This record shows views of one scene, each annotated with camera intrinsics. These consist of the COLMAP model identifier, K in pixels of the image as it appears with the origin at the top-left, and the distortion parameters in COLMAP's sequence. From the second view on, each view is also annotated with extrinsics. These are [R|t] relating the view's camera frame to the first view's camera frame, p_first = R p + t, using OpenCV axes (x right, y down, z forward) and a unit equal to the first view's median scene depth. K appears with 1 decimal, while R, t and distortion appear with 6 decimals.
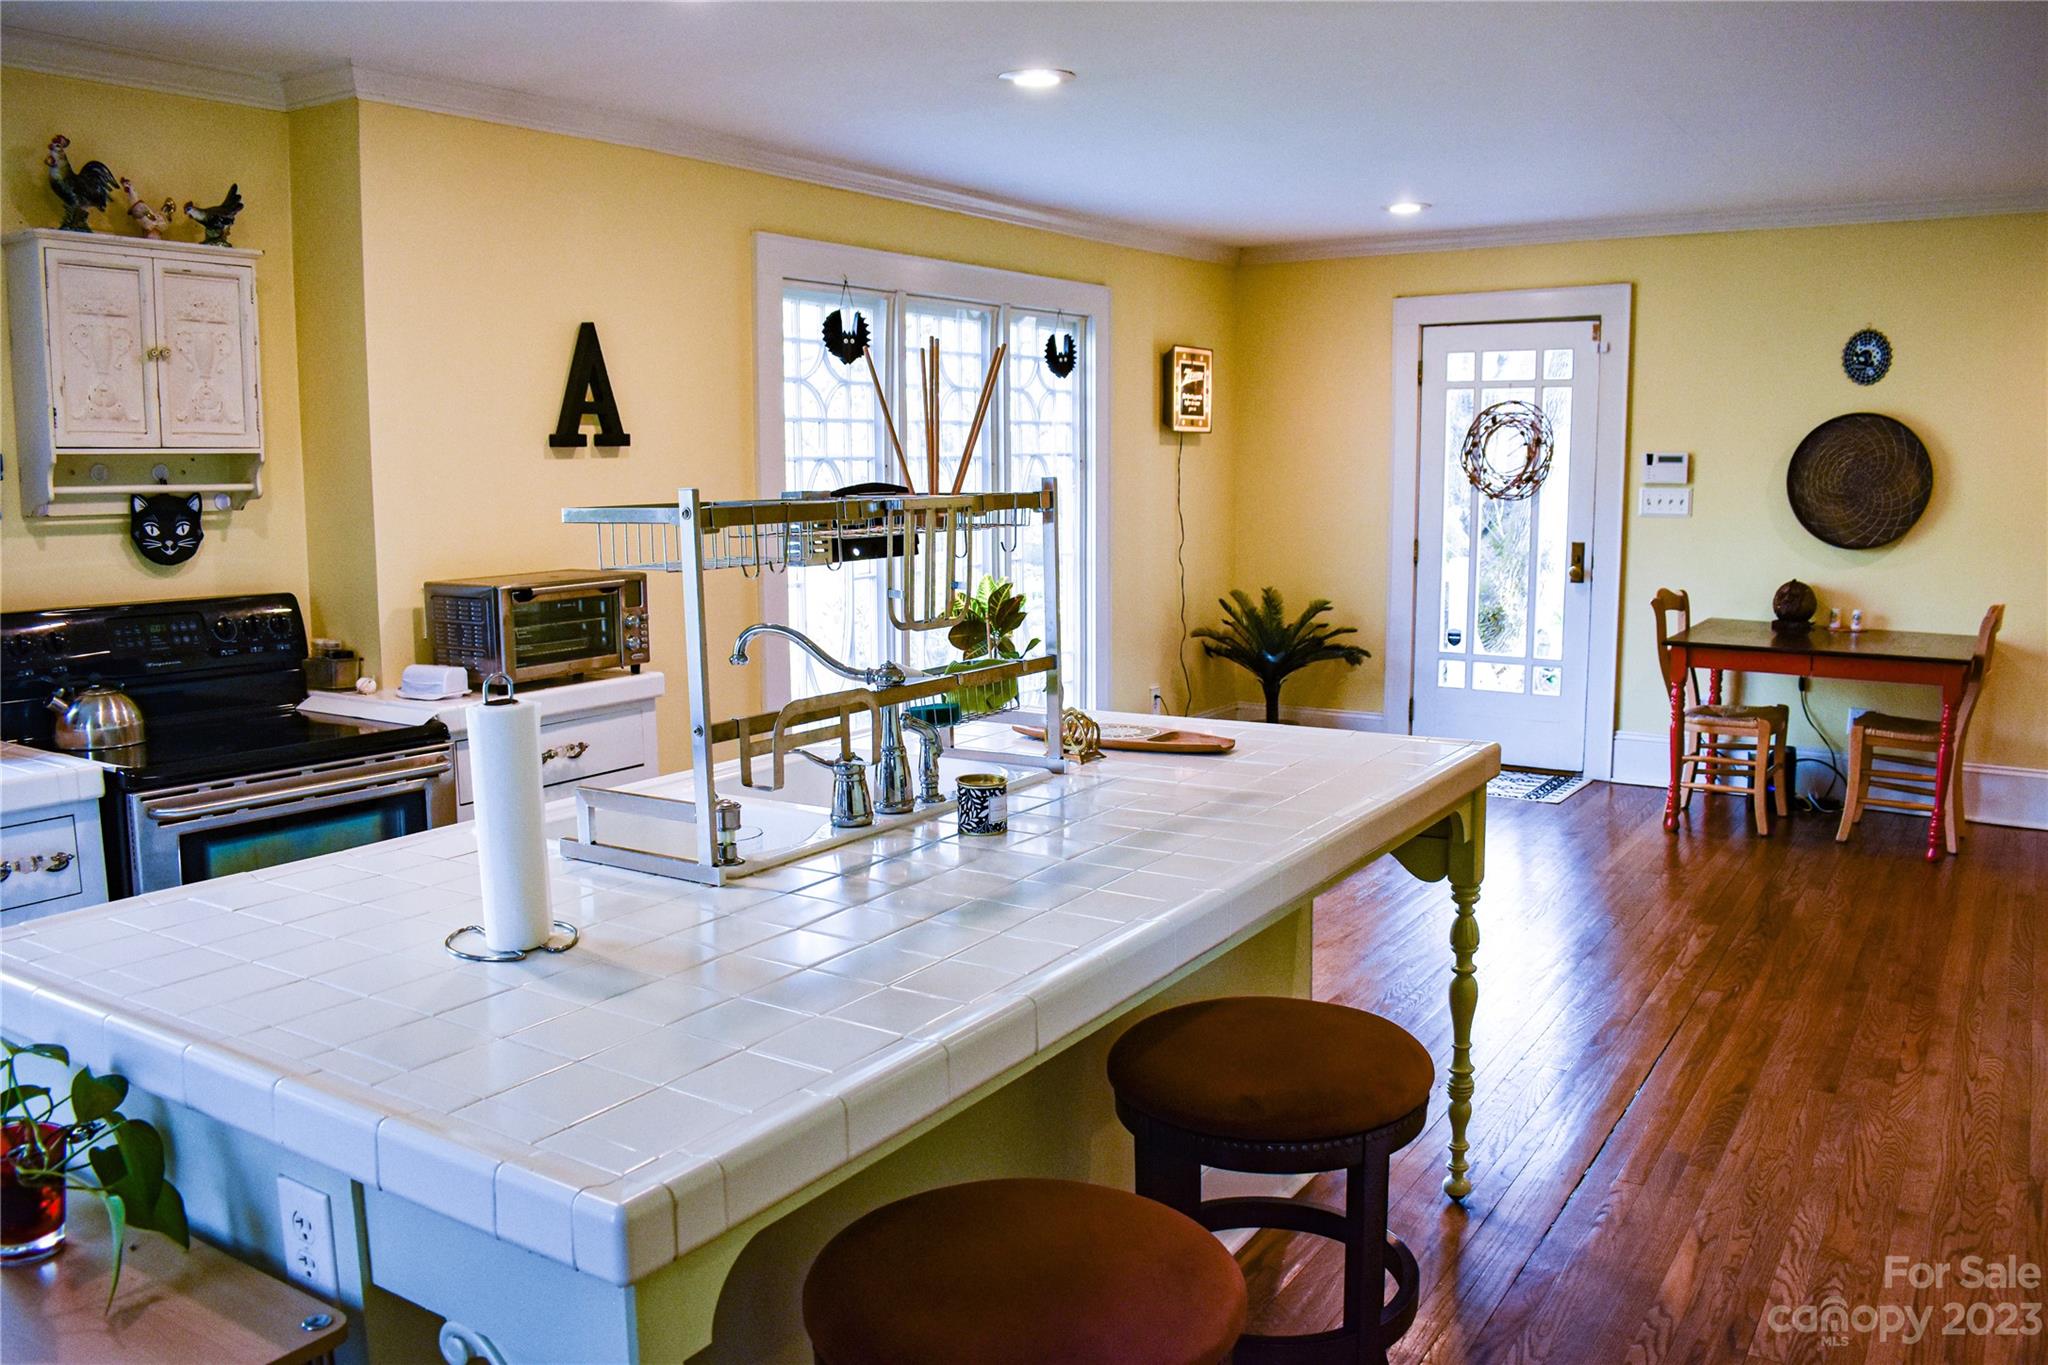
lens RADIAL K [[1596.5, 0, 1024.0], [0, 1596.5, 682.5], [0, 0, 1]] dist [-0.089414, 0.011208]
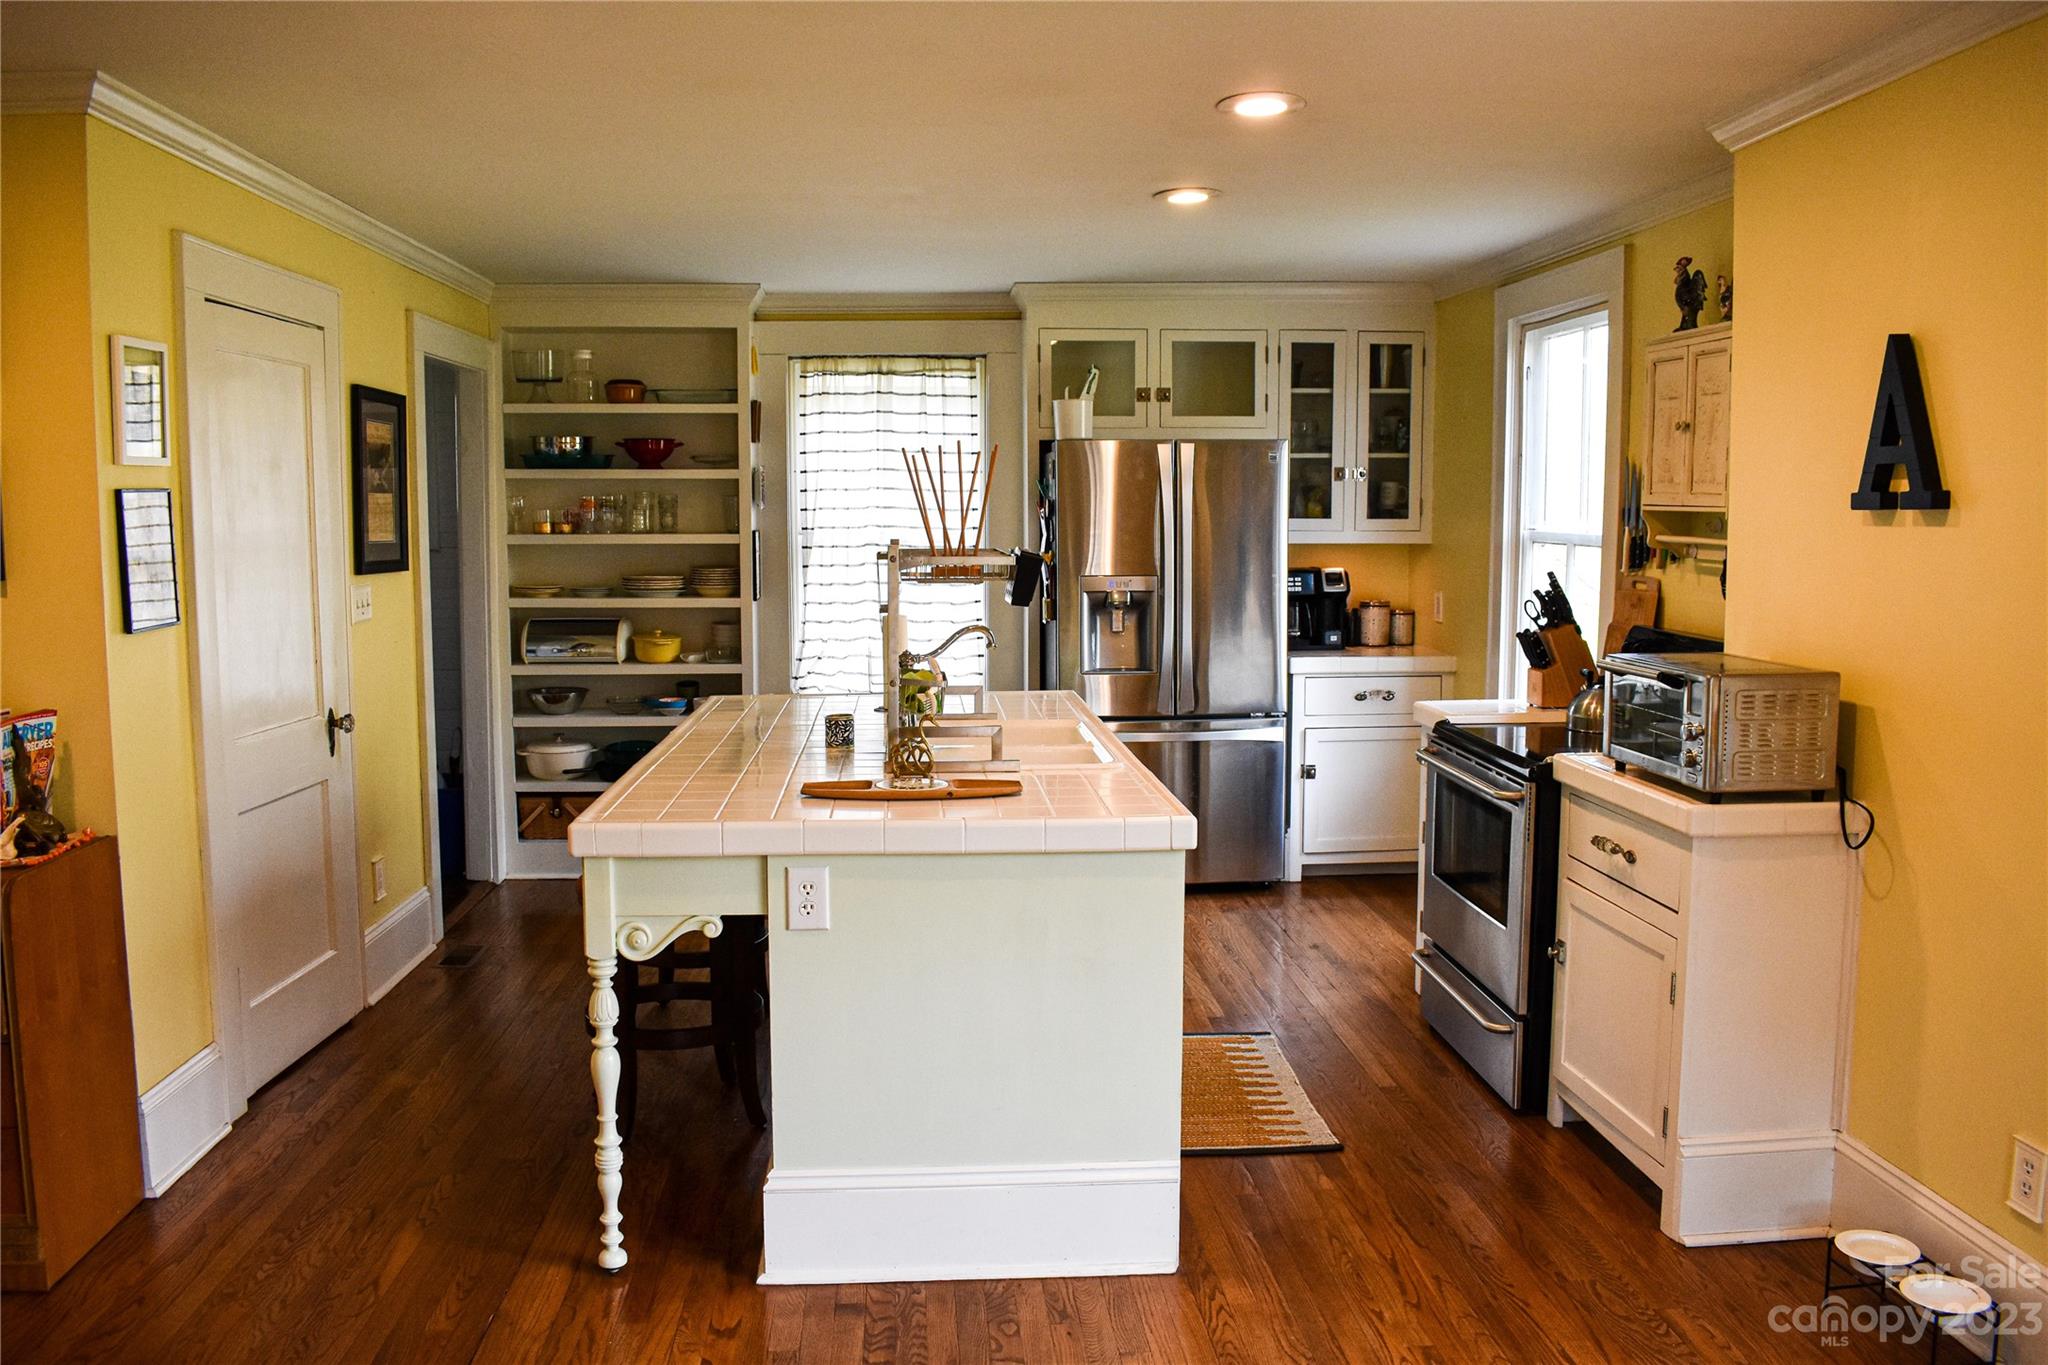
lens RADIAL K [[1596.5, 0, 1024.0], [0, 1596.5, 682.5], [0, 0, 1]] dist [-0.089414, 0.011208]
pose [[-0.797197, 0.077201, -0.598762, 0.465577], [-0.072946, 0.972206, 0.222471, -0.204809], [0.599296, 0.221031, -0.769409, 1.351097]]
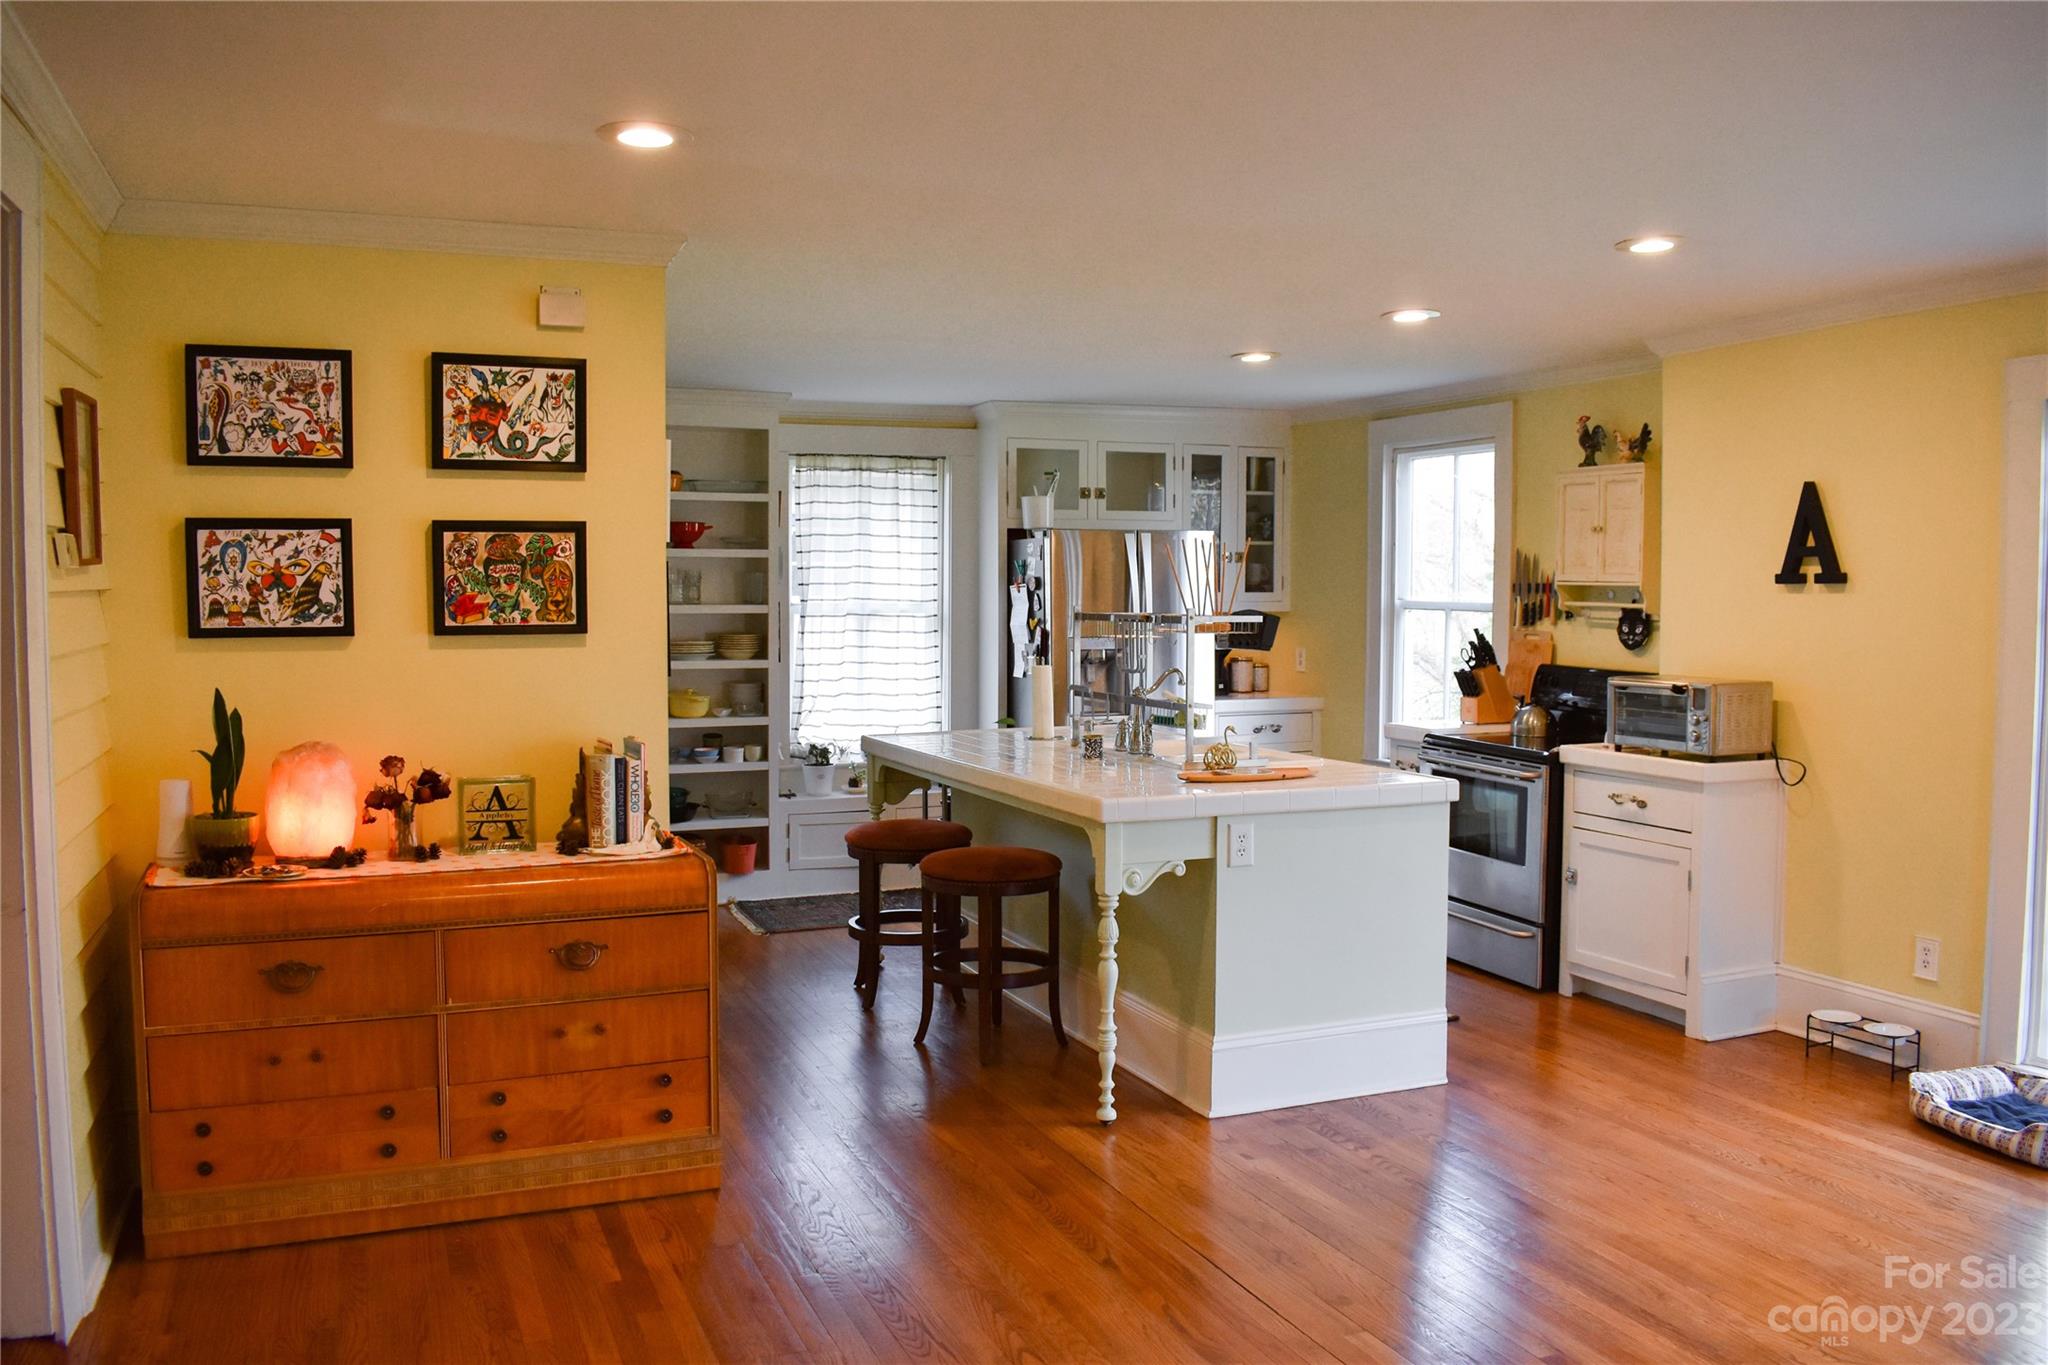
lens RADIAL K [[1596.5, 0, 1024.0], [0, 1596.5, 682.5], [0, 0, 1]] dist [-0.089414, 0.011208]
pose [[-0.564057, 0.059951, -0.823556, 1.067316], [-0.107656, 0.983509, 0.145329, -0.188210], [0.818688, 0.170634, -0.548301, 1.206591]]
